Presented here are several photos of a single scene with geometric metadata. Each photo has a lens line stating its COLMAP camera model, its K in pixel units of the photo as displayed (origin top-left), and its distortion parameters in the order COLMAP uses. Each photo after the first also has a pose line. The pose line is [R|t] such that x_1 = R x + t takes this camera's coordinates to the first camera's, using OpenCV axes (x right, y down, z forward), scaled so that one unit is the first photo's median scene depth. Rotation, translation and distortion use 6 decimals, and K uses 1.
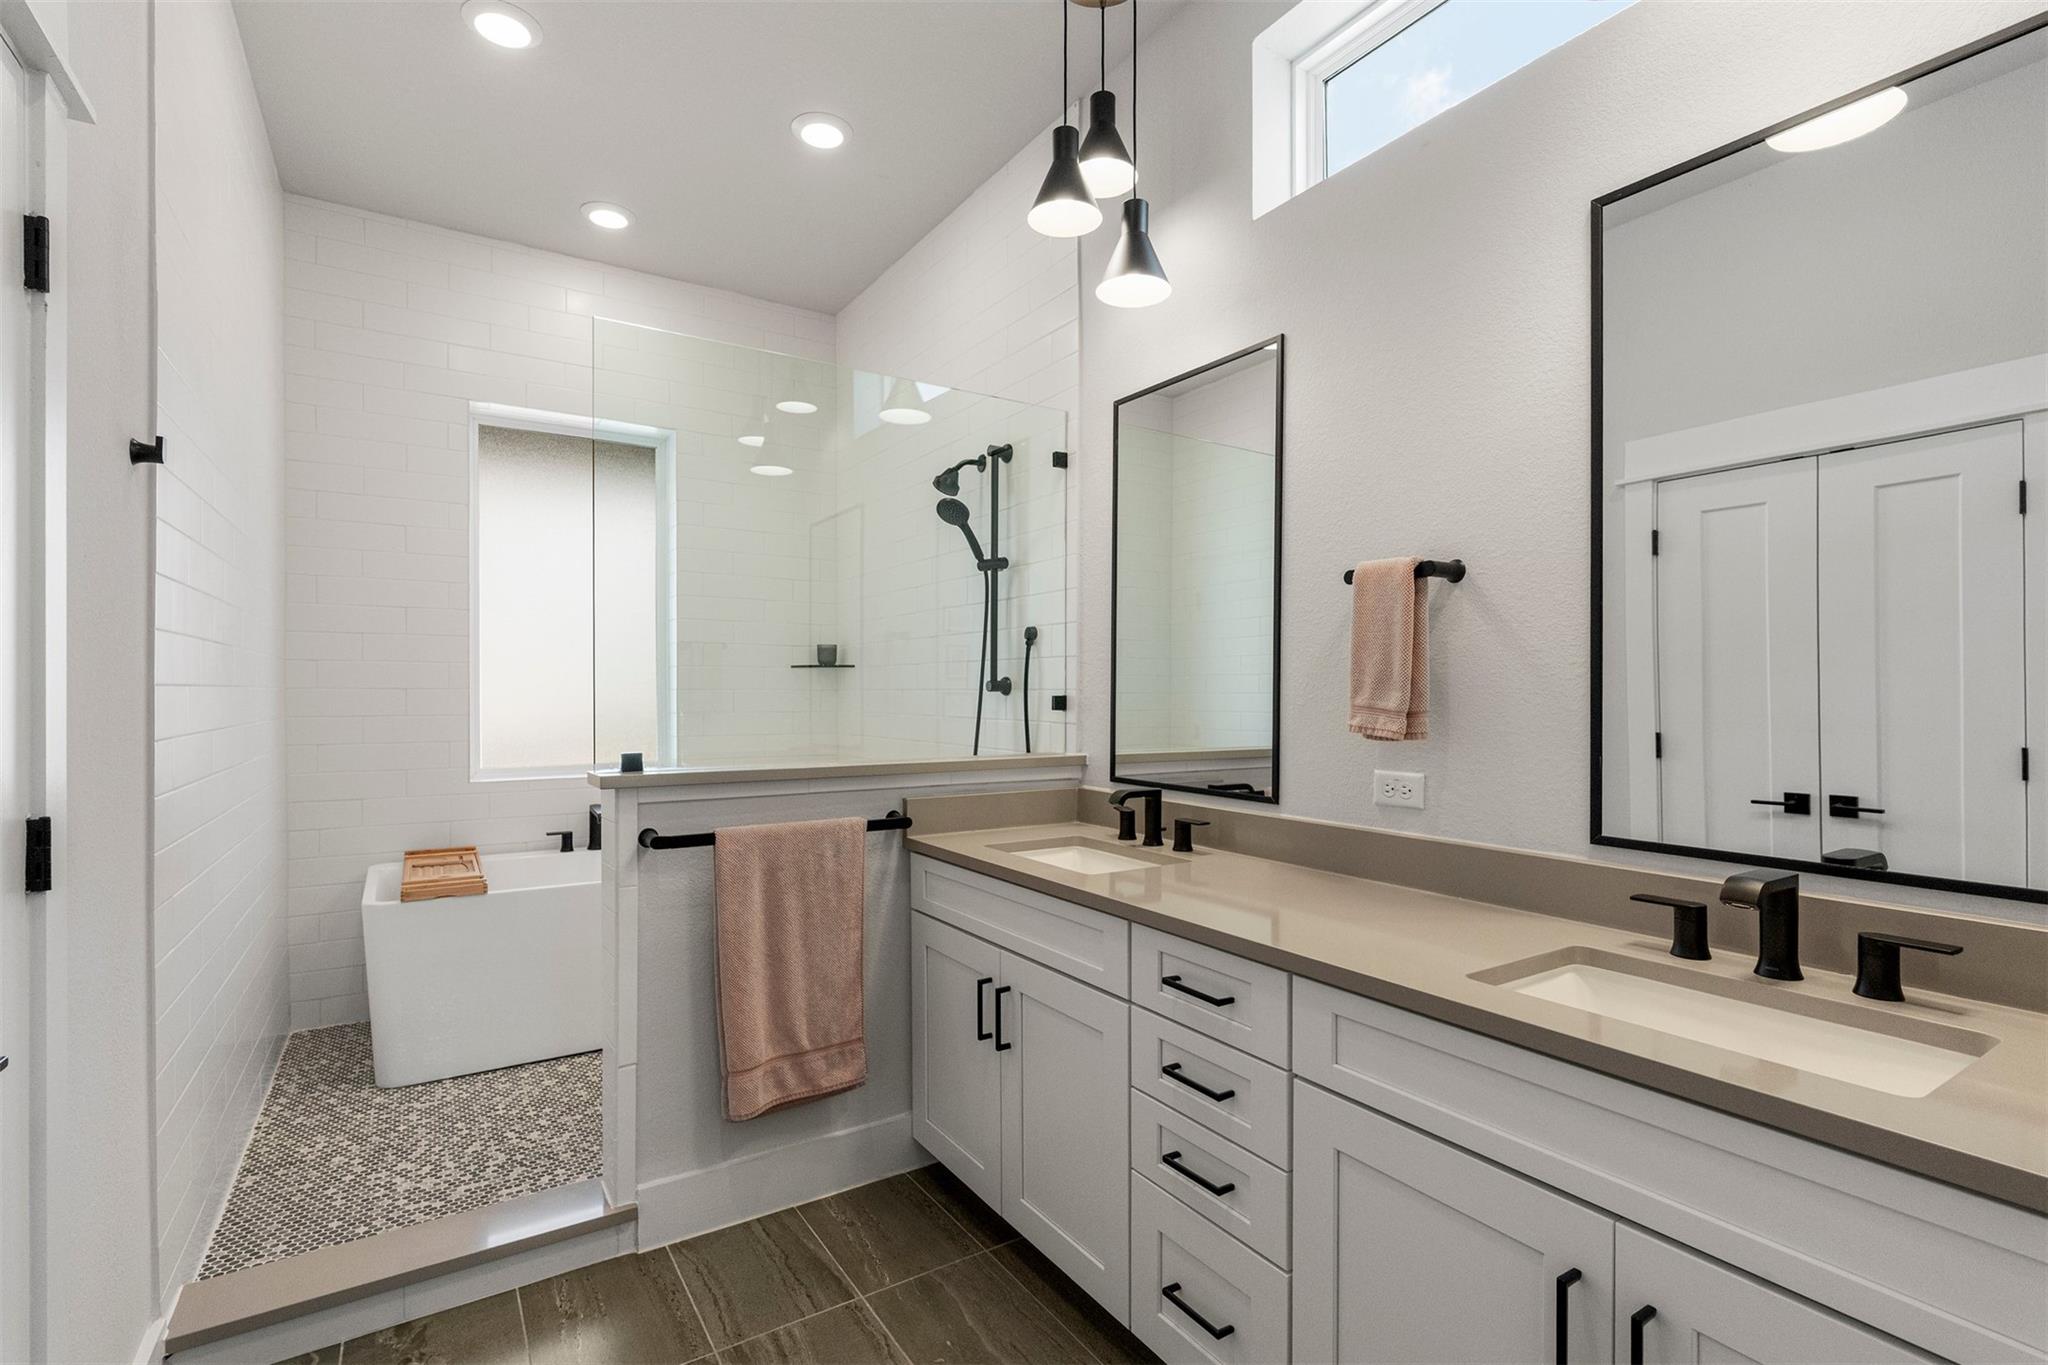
lens RADIAL K [[923.1, 0, 982.2], [0, 923.1, 691.1], [0, 0, 1]] dist [-0.011278, 0.003777]
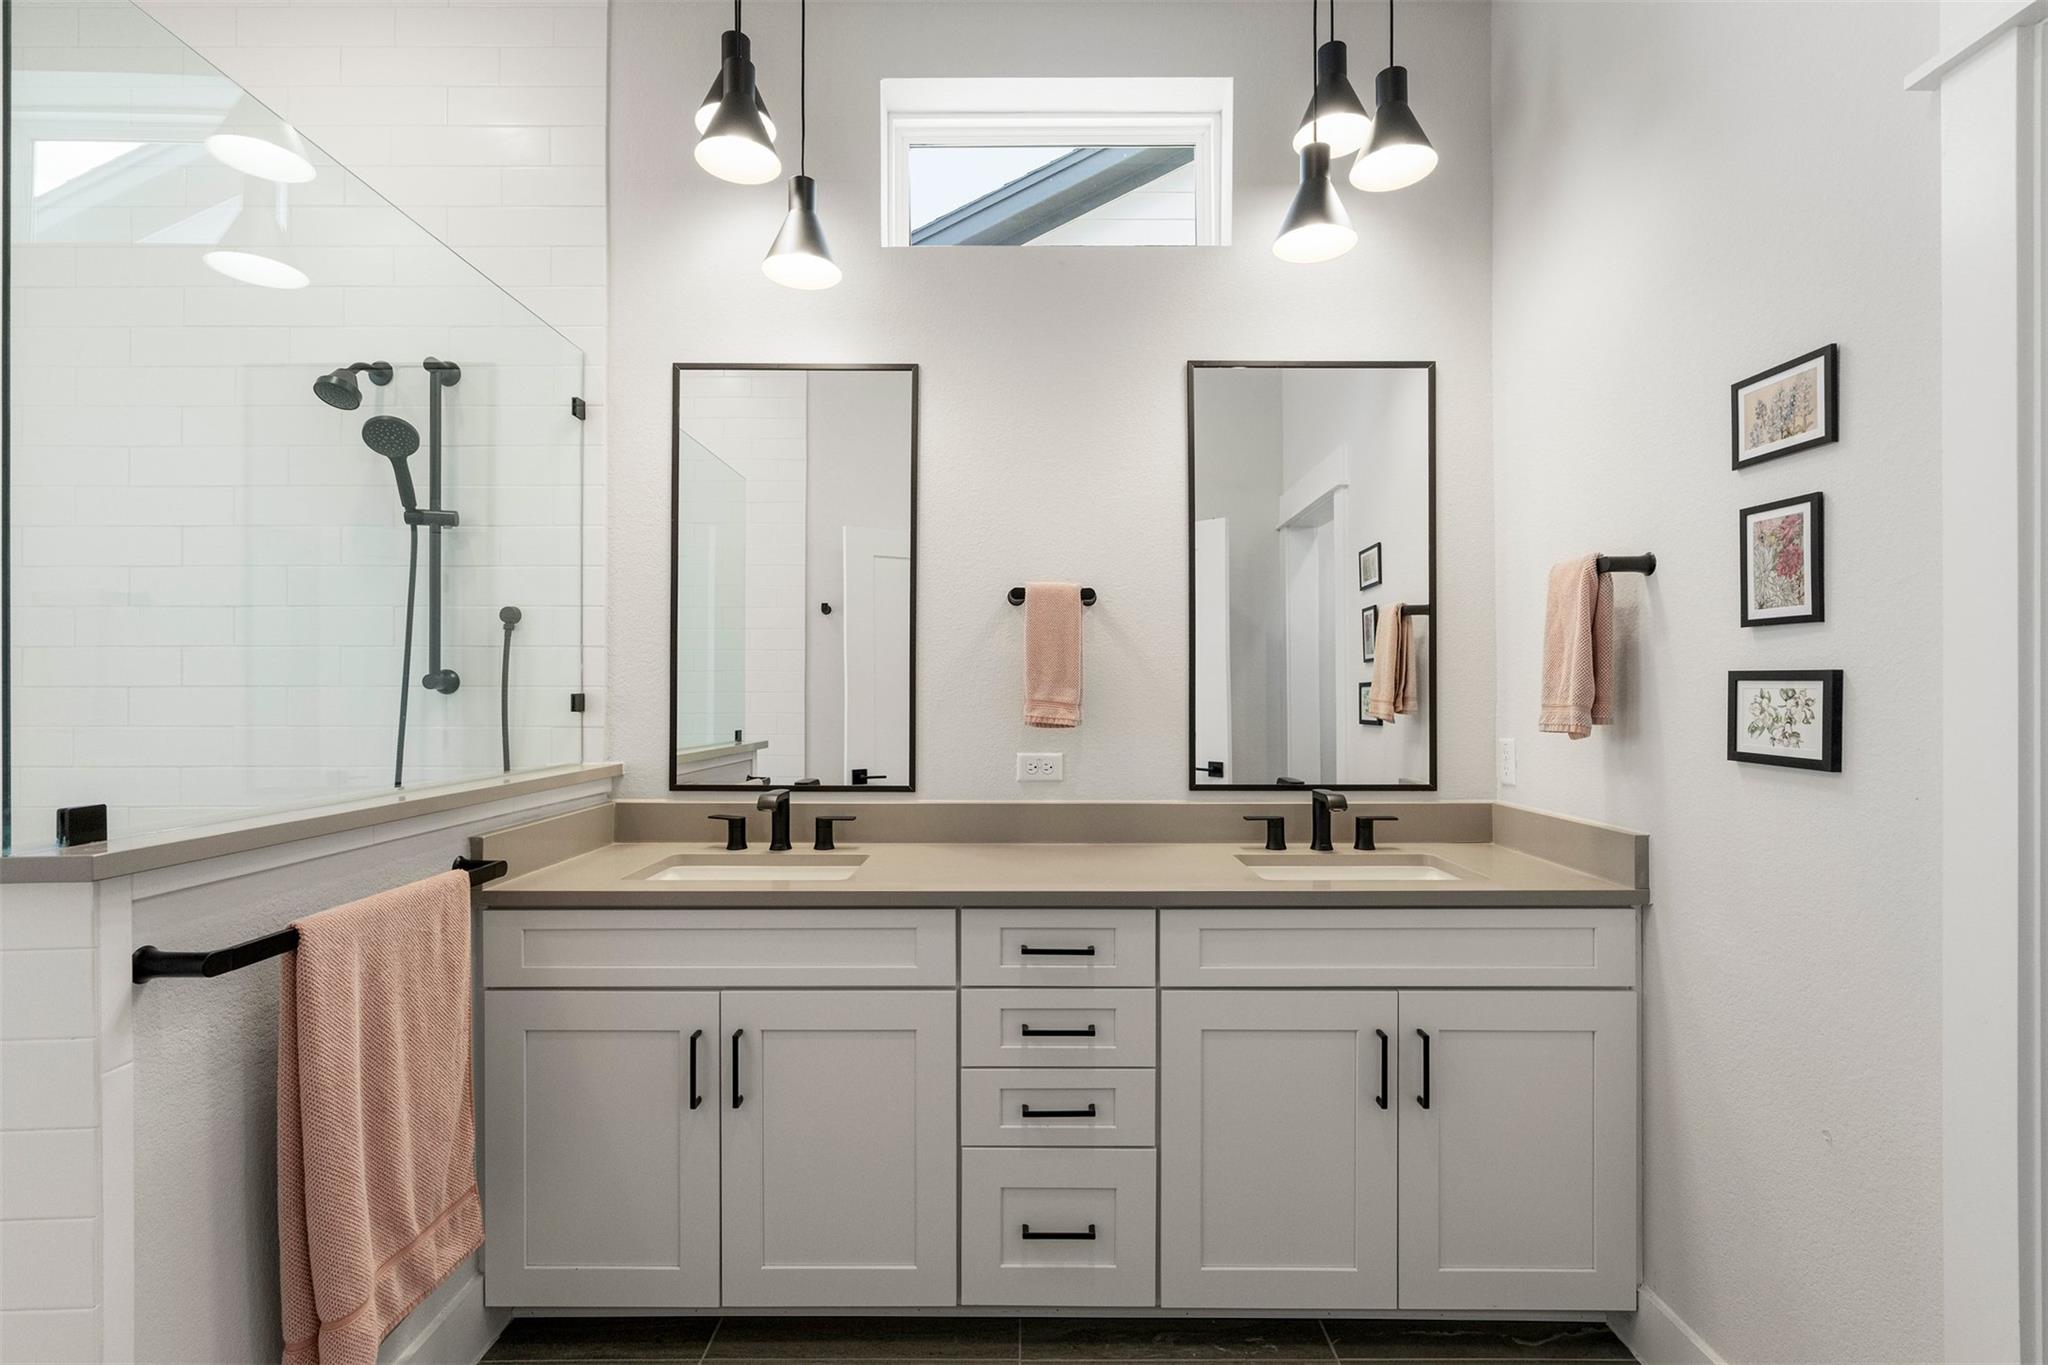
lens RADIAL K [[923.1, 0, 1017.8], [0, 923.1, 688.4], [0, 0, 1]] dist [-0.011278, 0.003777]
pose [[0.537034, 0.004751, 0.843548, -0.529222], [-0.000014, 0.999984, -0.005623, 0.006022], [-0.843561, 0.003008, 0.537025, 0.302230]]
